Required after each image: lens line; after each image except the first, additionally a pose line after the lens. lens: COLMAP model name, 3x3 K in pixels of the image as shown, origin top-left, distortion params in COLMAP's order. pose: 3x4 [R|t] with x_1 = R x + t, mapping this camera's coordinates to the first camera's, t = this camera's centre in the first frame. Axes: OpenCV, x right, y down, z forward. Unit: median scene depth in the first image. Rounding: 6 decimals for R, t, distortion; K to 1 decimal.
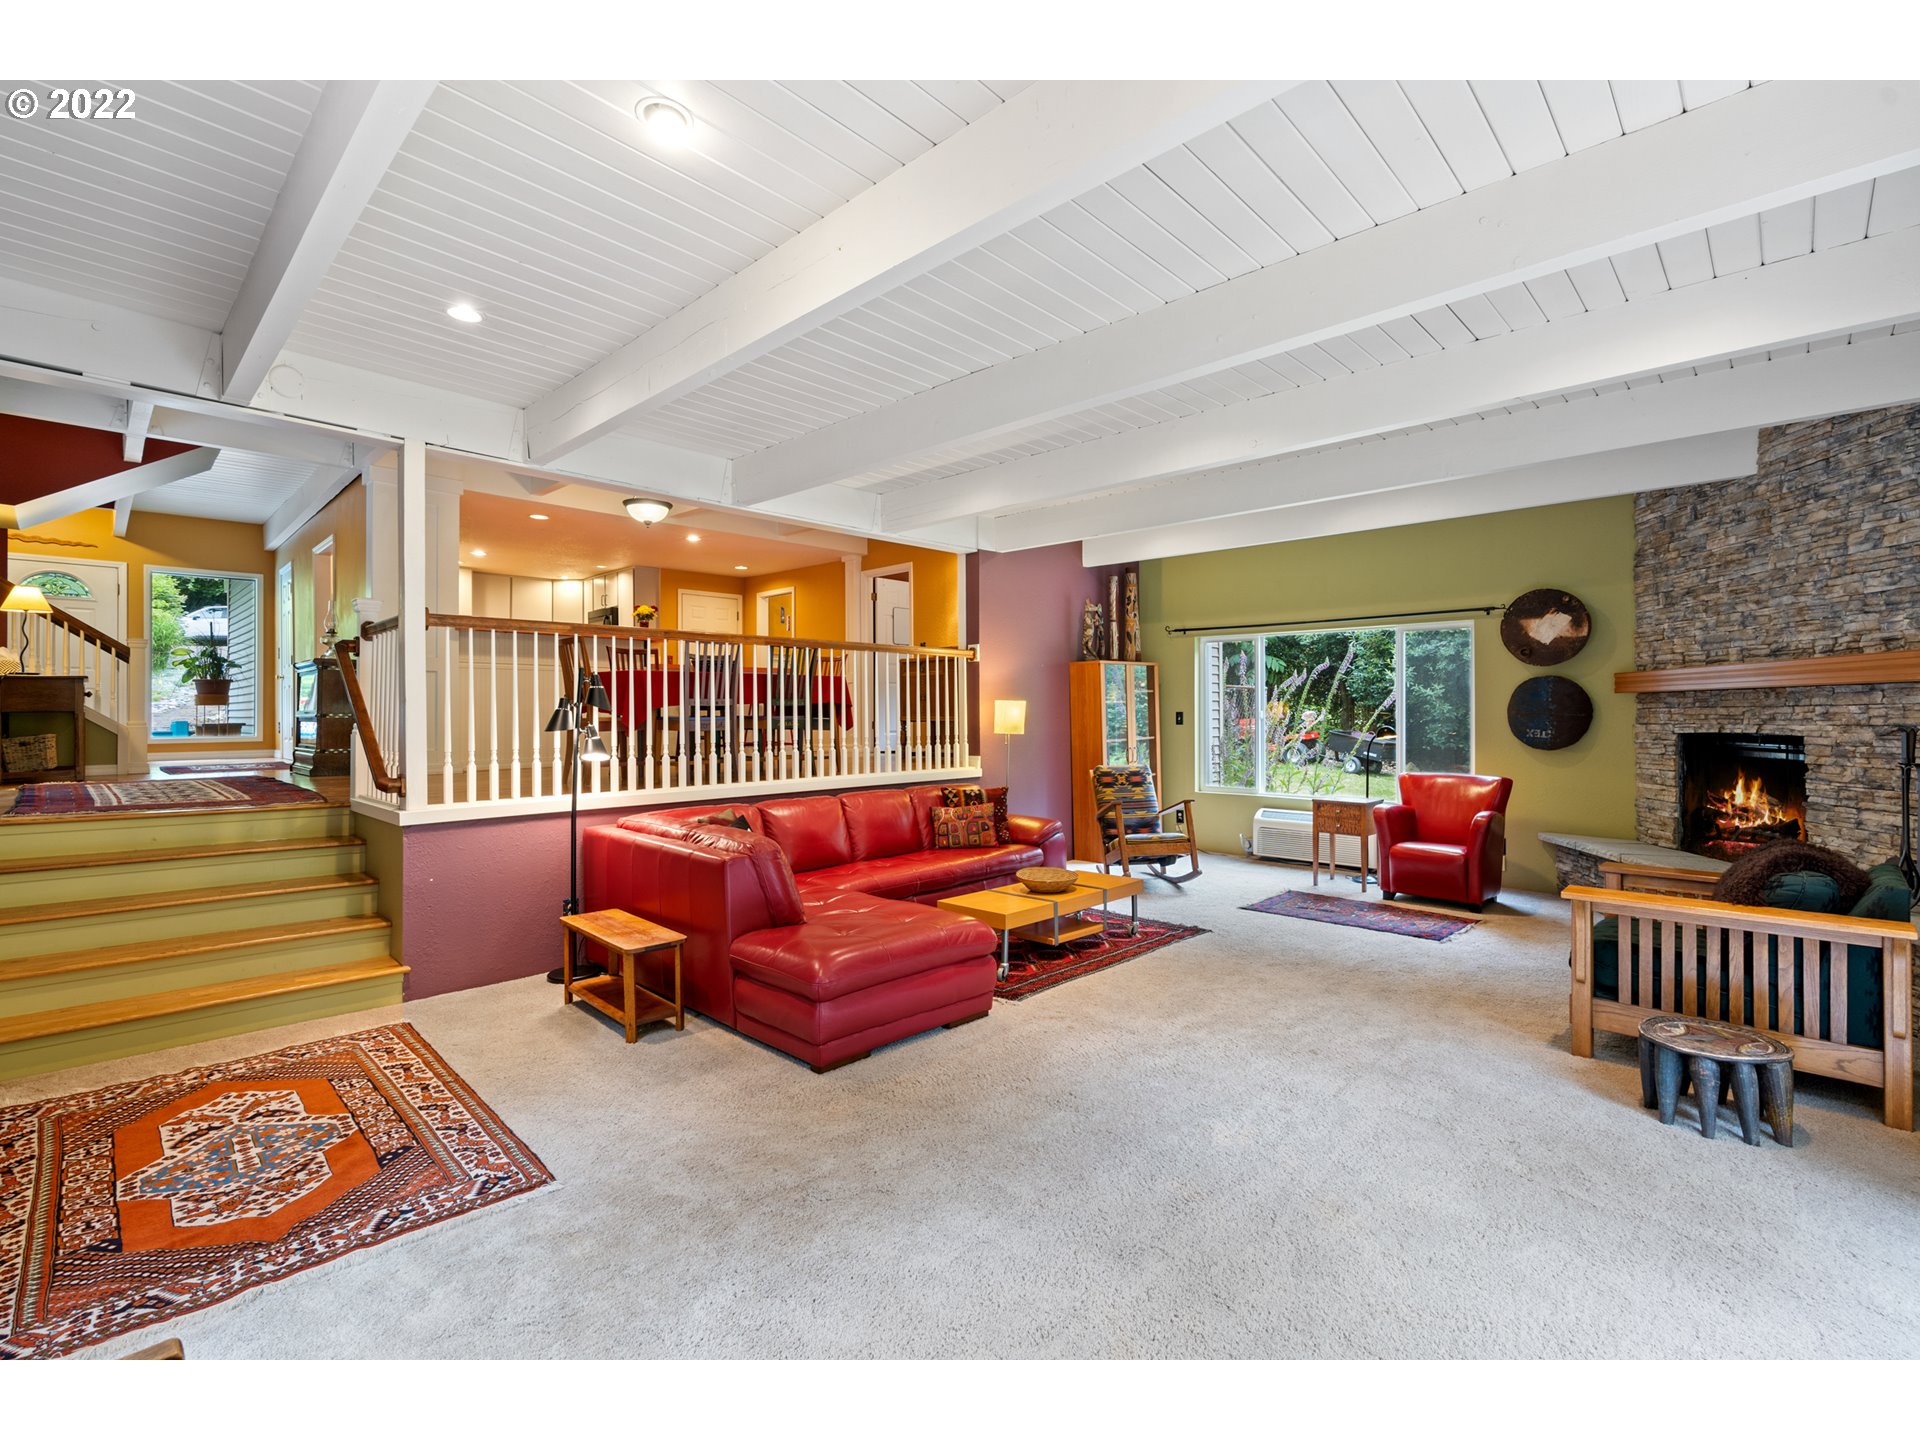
lens RADIAL K [[870.2, 0, 965.4], [0, 870.2, 705.9], [0, 0, 1]] dist [-0.004692, -0.000045]
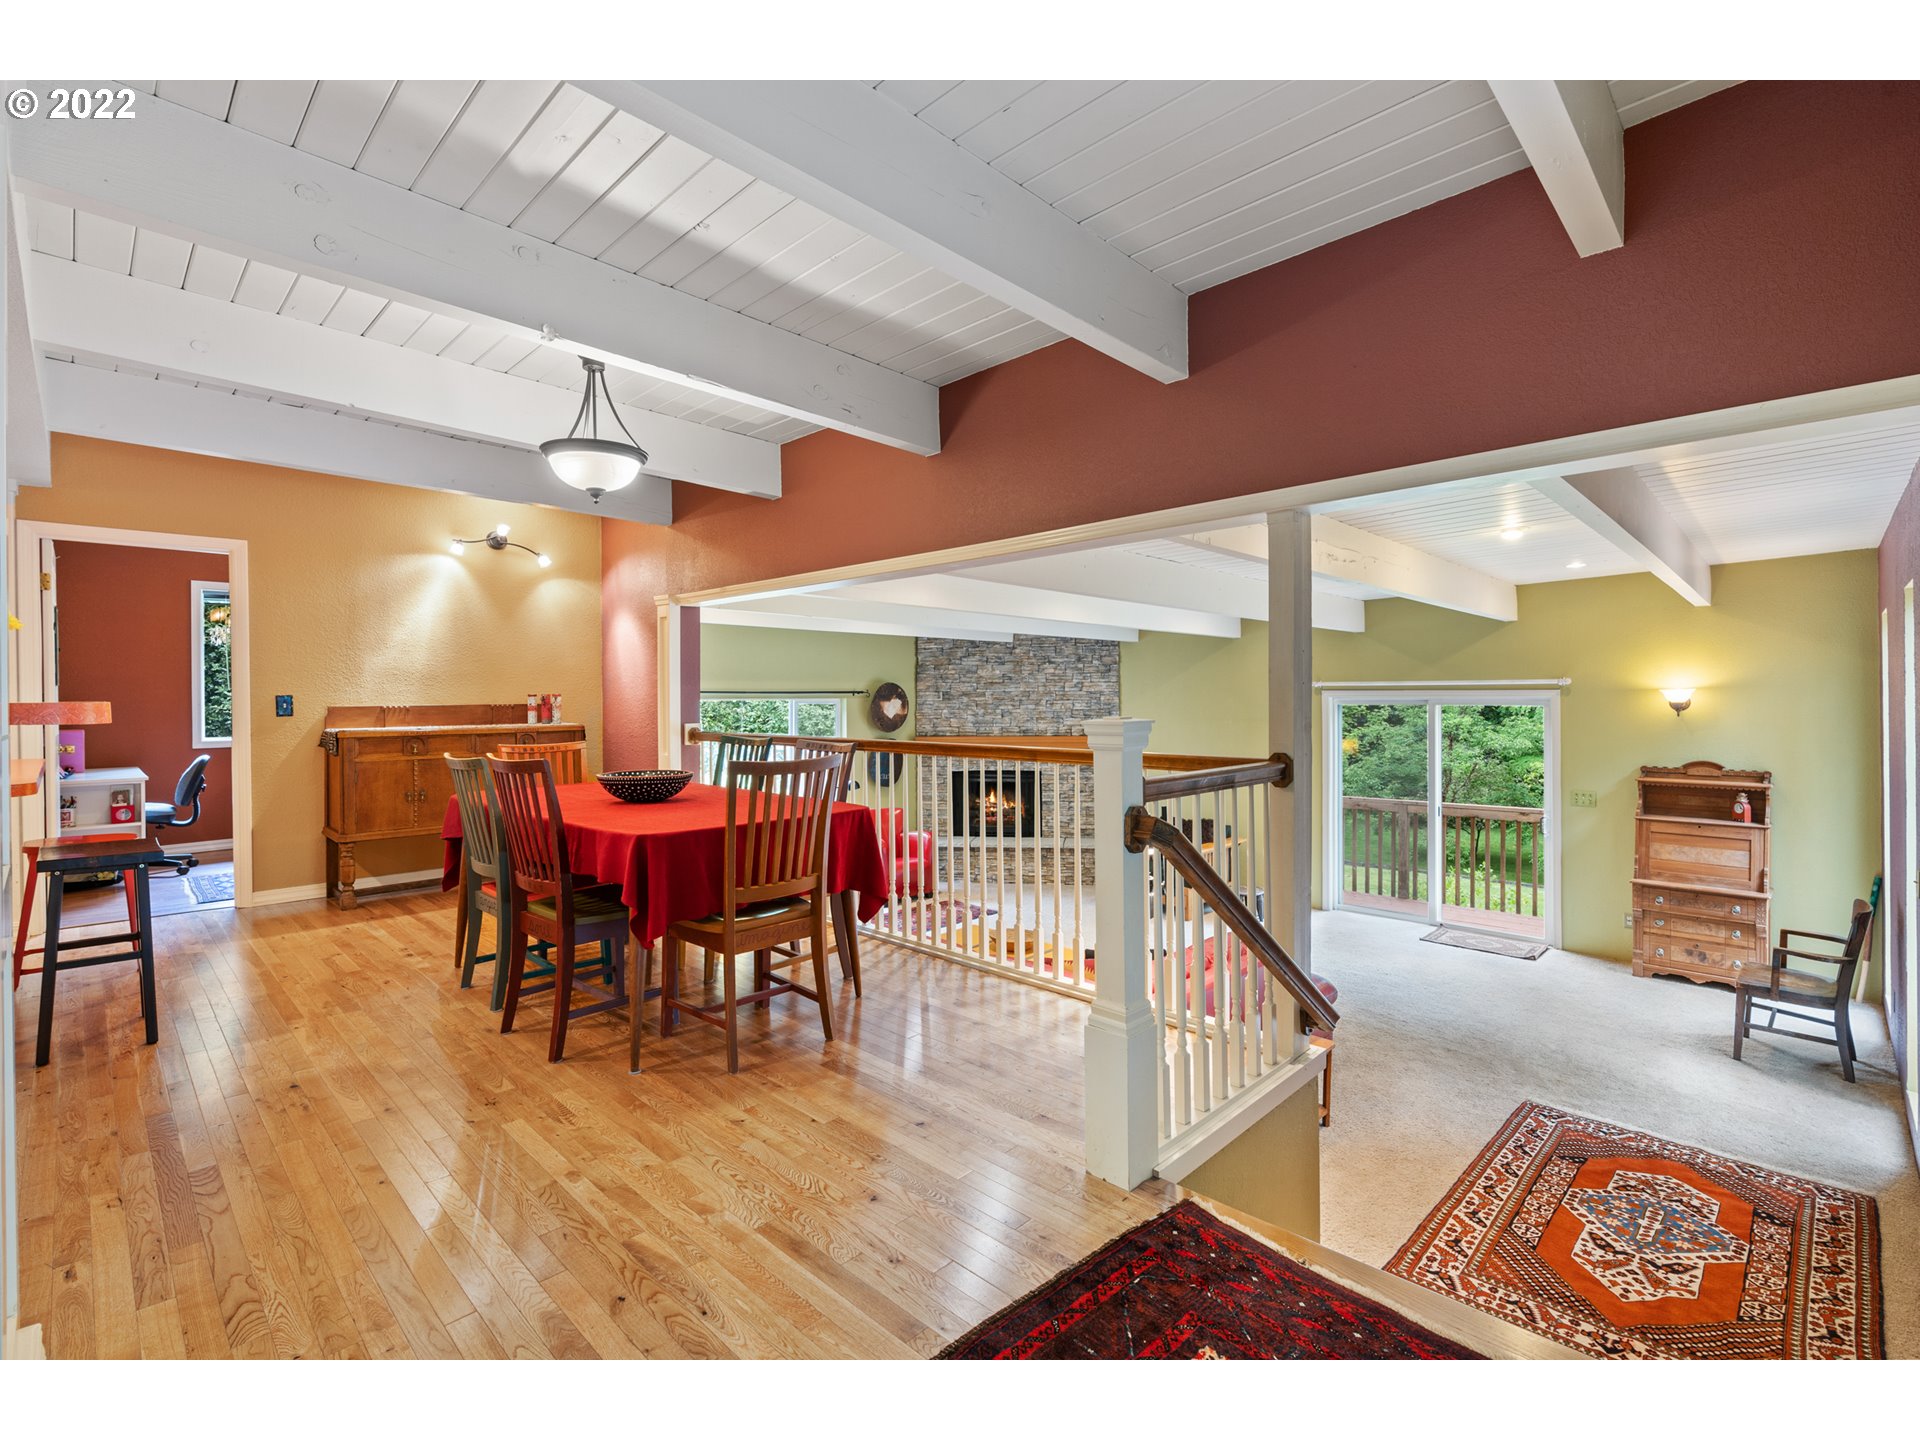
lens RADIAL K [[870.2, 0, 979.8], [0, 870.2, 705.7], [0, 0, 1]] dist [-0.004692, -0.000045]
pose [[0.000848, -0.009733, 0.999952, -1.827334], [0.001298, 0.999952, 0.009732, -0.224060], [-0.999999, 0.001289, 0.000861, 1.728505]]
